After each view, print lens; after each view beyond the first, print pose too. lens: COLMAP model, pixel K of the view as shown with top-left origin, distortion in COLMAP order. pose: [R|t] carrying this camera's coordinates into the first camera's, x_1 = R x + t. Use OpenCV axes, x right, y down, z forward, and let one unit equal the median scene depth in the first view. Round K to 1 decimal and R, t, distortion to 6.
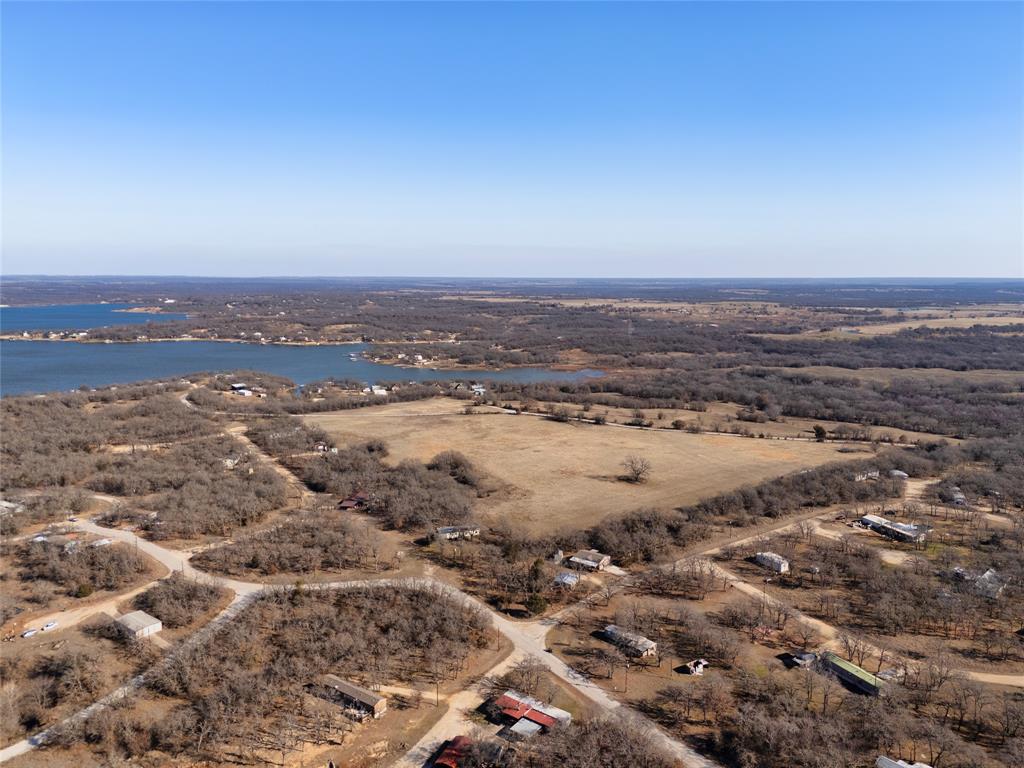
lens RADIAL K [[740.4, 0, 532.0], [0, 740.4, 385.0], [0, 0, 1]] dist [0.072759, -0.055710]
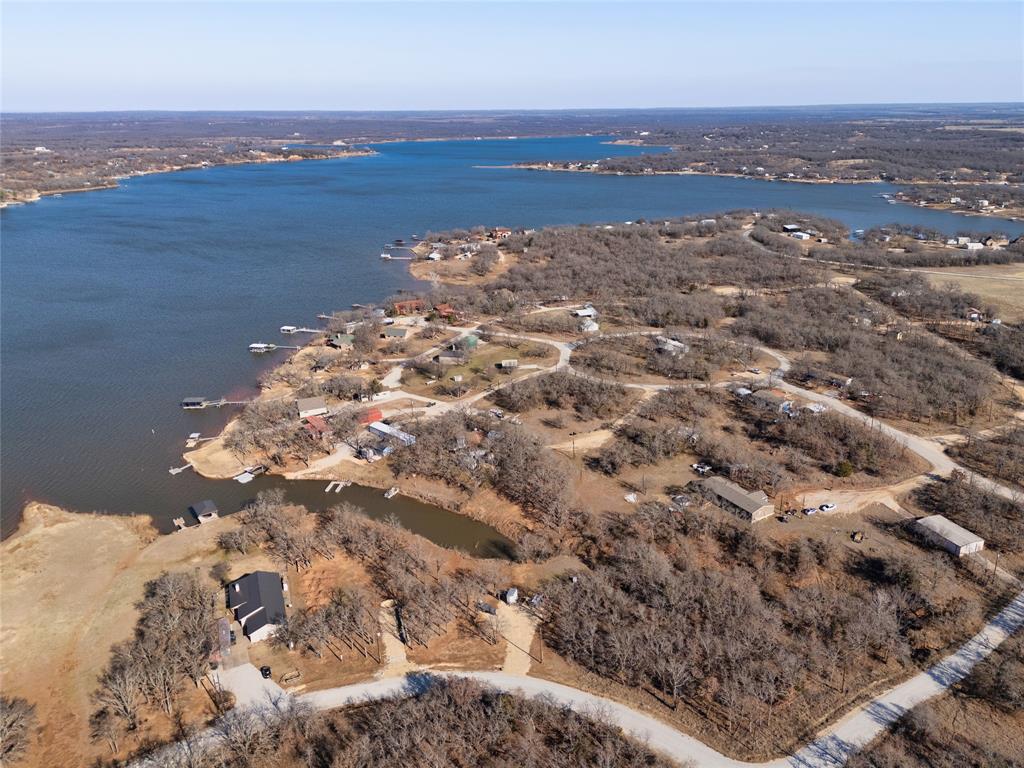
lens RADIAL K [[761.9, 0, 536.5], [0, 761.9, 382.0], [0, 0, 1]] dist [0.025152, -0.006859]
pose [[0.853447, 0.164399, -0.494571, -0.172893], [-0.062421, 0.974359, 0.216168, 0.002788], [0.517427, -0.153616, 0.841826, 0.035424]]
